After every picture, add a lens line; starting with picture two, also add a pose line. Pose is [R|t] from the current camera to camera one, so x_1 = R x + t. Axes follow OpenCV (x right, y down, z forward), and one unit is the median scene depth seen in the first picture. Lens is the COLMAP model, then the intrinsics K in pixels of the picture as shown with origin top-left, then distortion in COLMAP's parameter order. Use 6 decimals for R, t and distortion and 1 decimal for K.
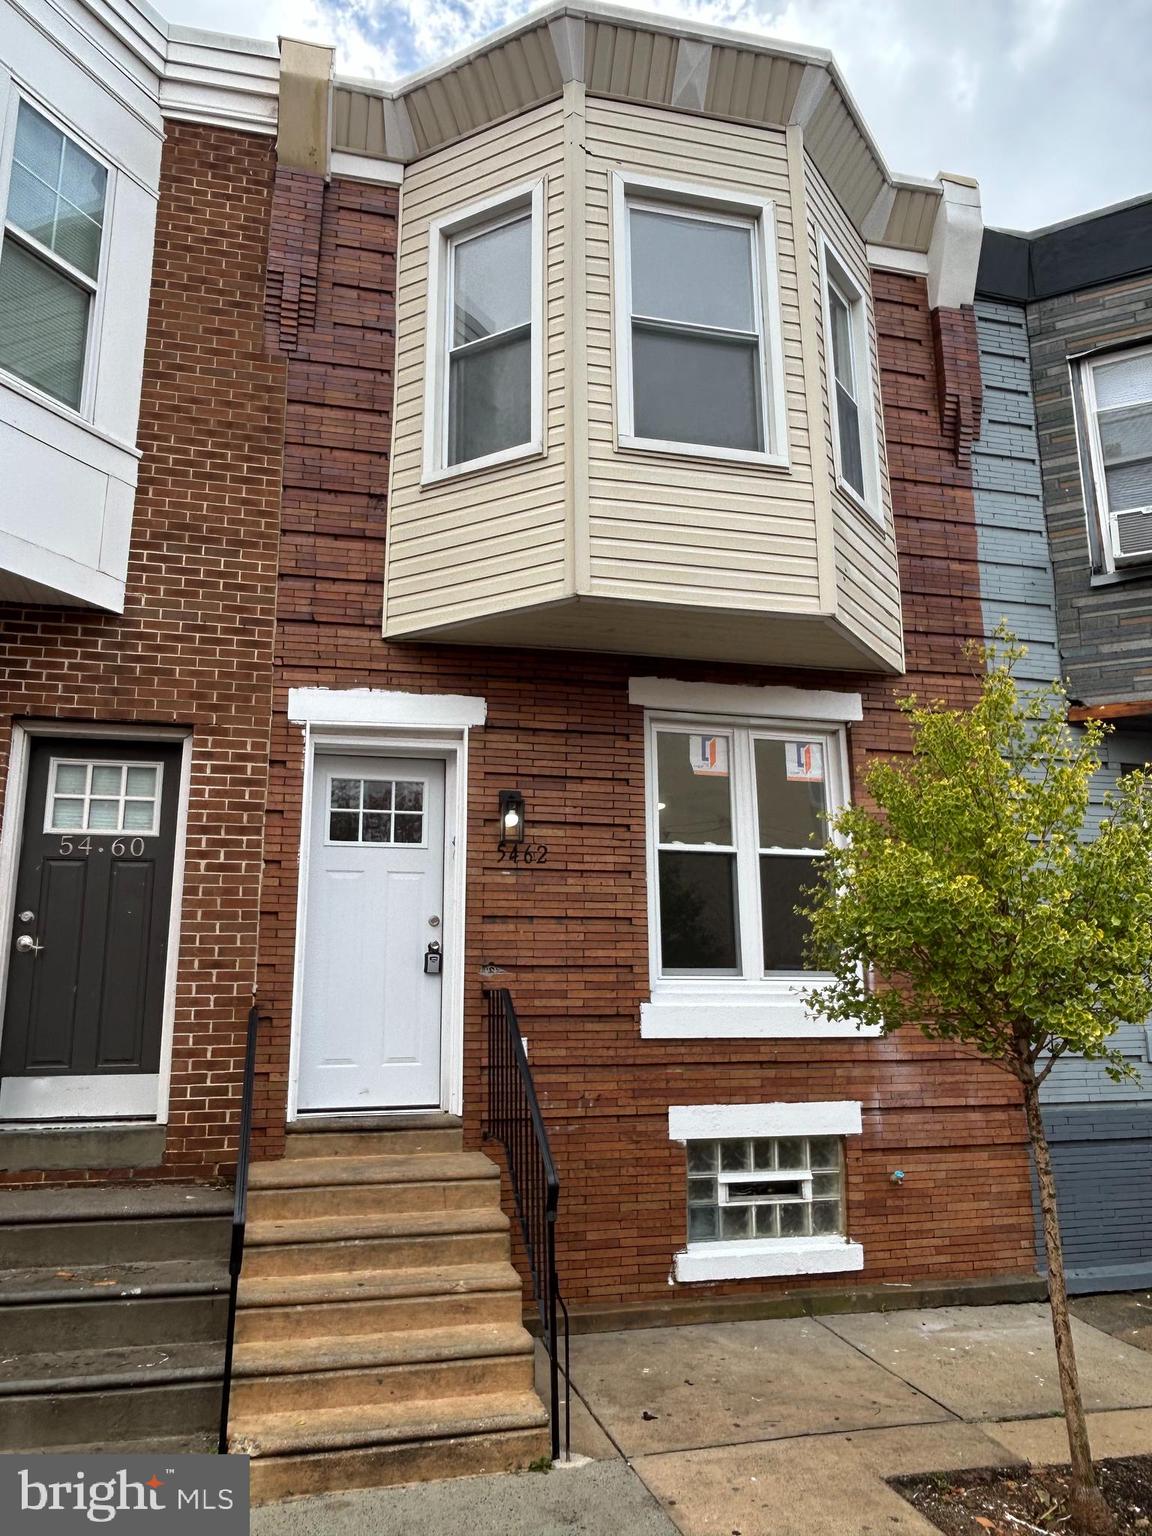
lens RADIAL K [[1087.4, 0, 578.6], [0, 1087.4, 771.6], [0, 0, 1]] dist [0.002258, -0.007719]
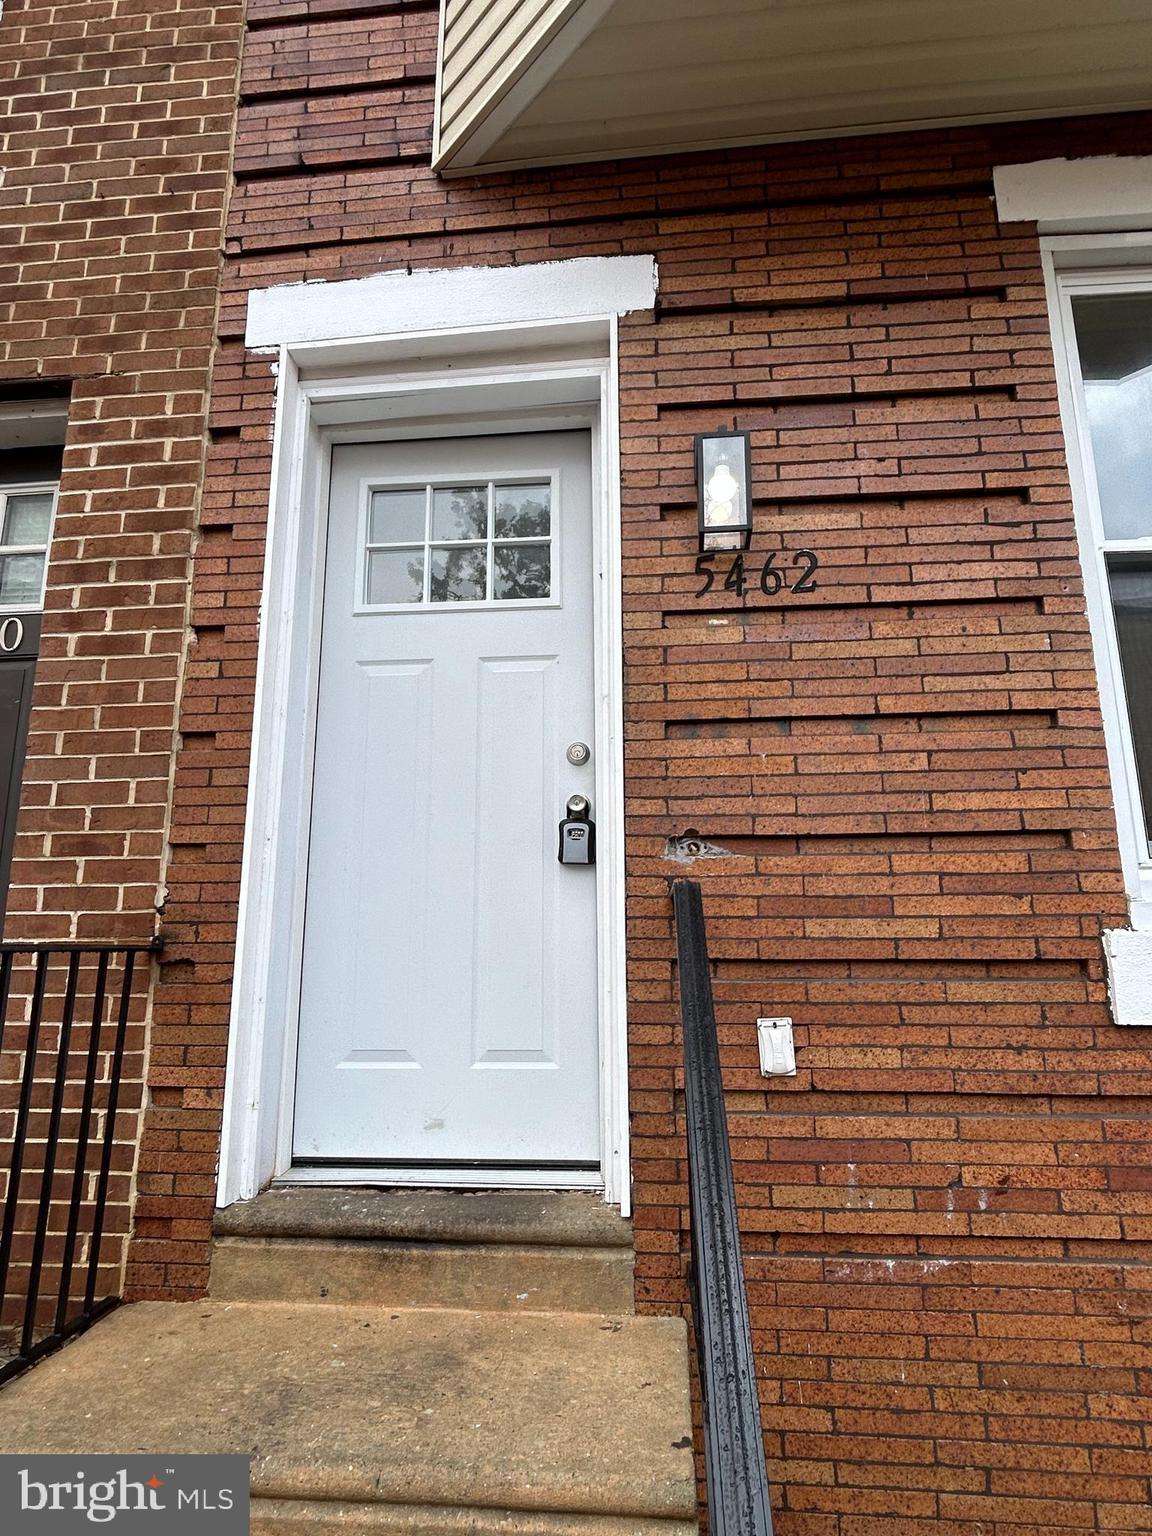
lens RADIAL K [[861.7, 0, 580.6], [0, 861.7, 762.1], [0, 0, 1]] dist [-0.001961, 0.000080]
pose [[0.942884, -0.064036, -0.326908, -0.011653], [0.068997, 0.997610, 0.003591, 0.142323], [0.325896, -0.025942, 0.945050, 0.663922]]
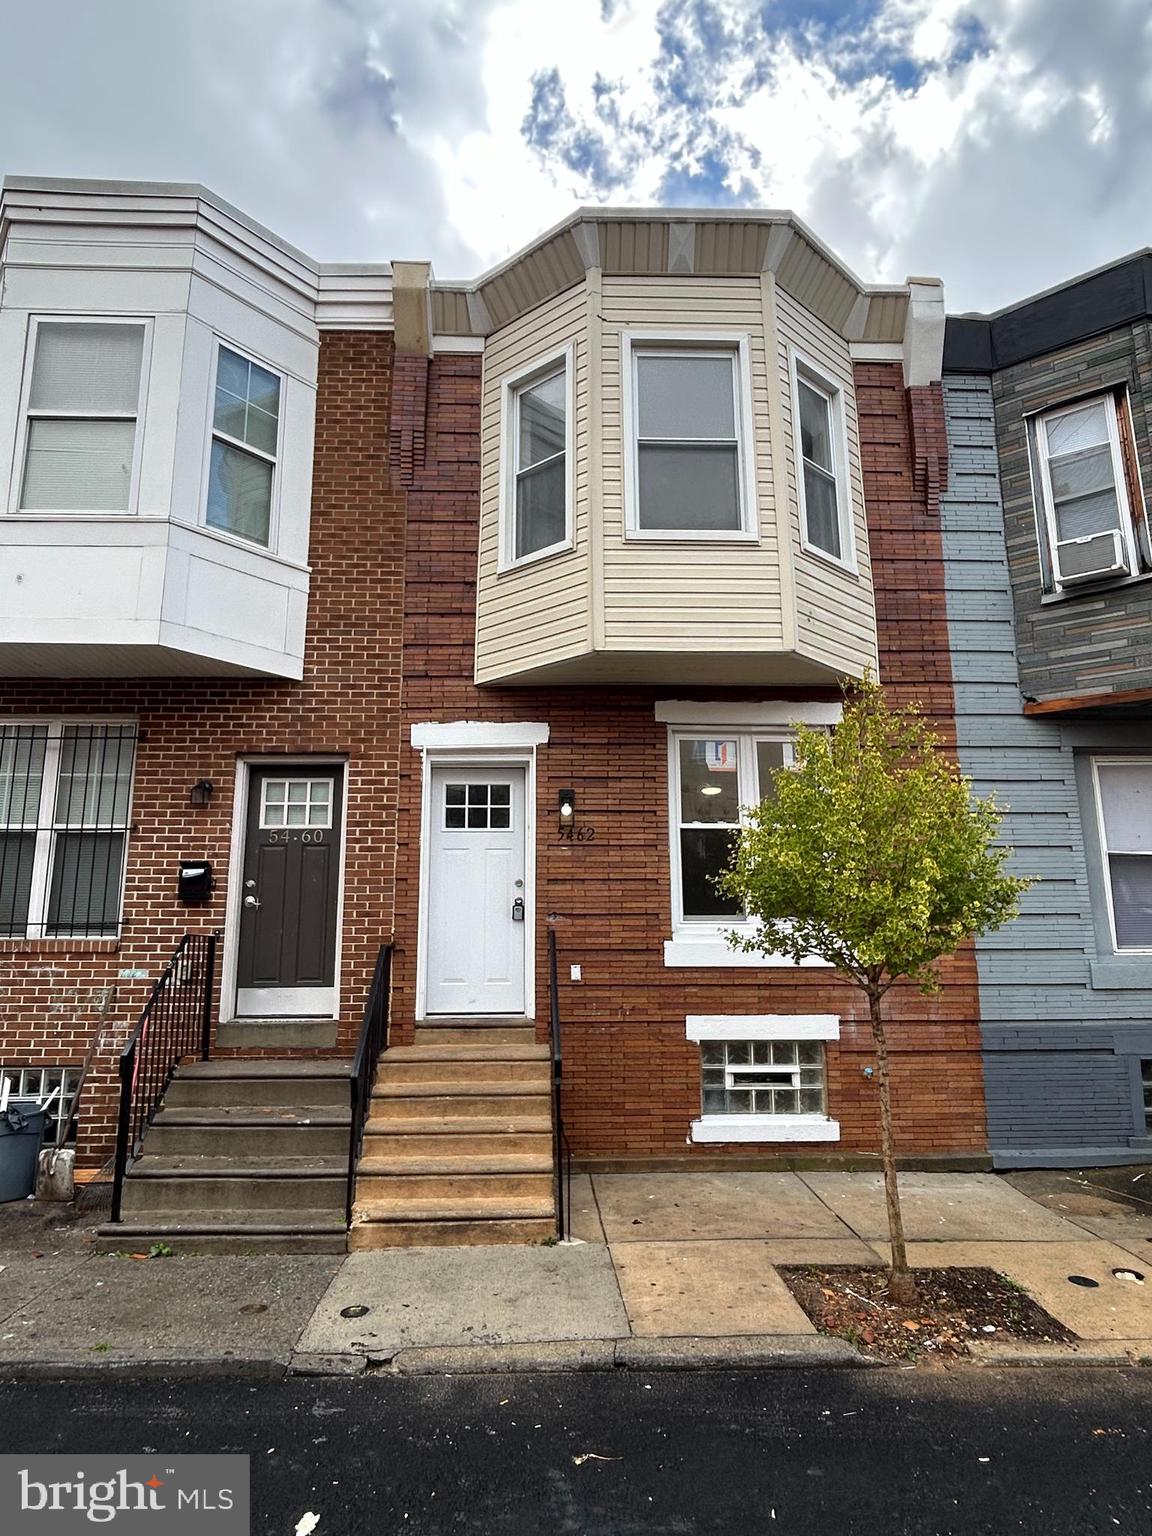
lens RADIAL K [[927.5, 0, 576.0], [0, 927.5, 768.0], [0, 0, 1]] dist [0.006261, -0.001397]
pose [[0.978664, -0.037208, -0.202069, 0.192408], [0.041548, 0.998987, 0.017275, -0.030114], [0.201221, -0.025301, 0.979219, -0.164774]]
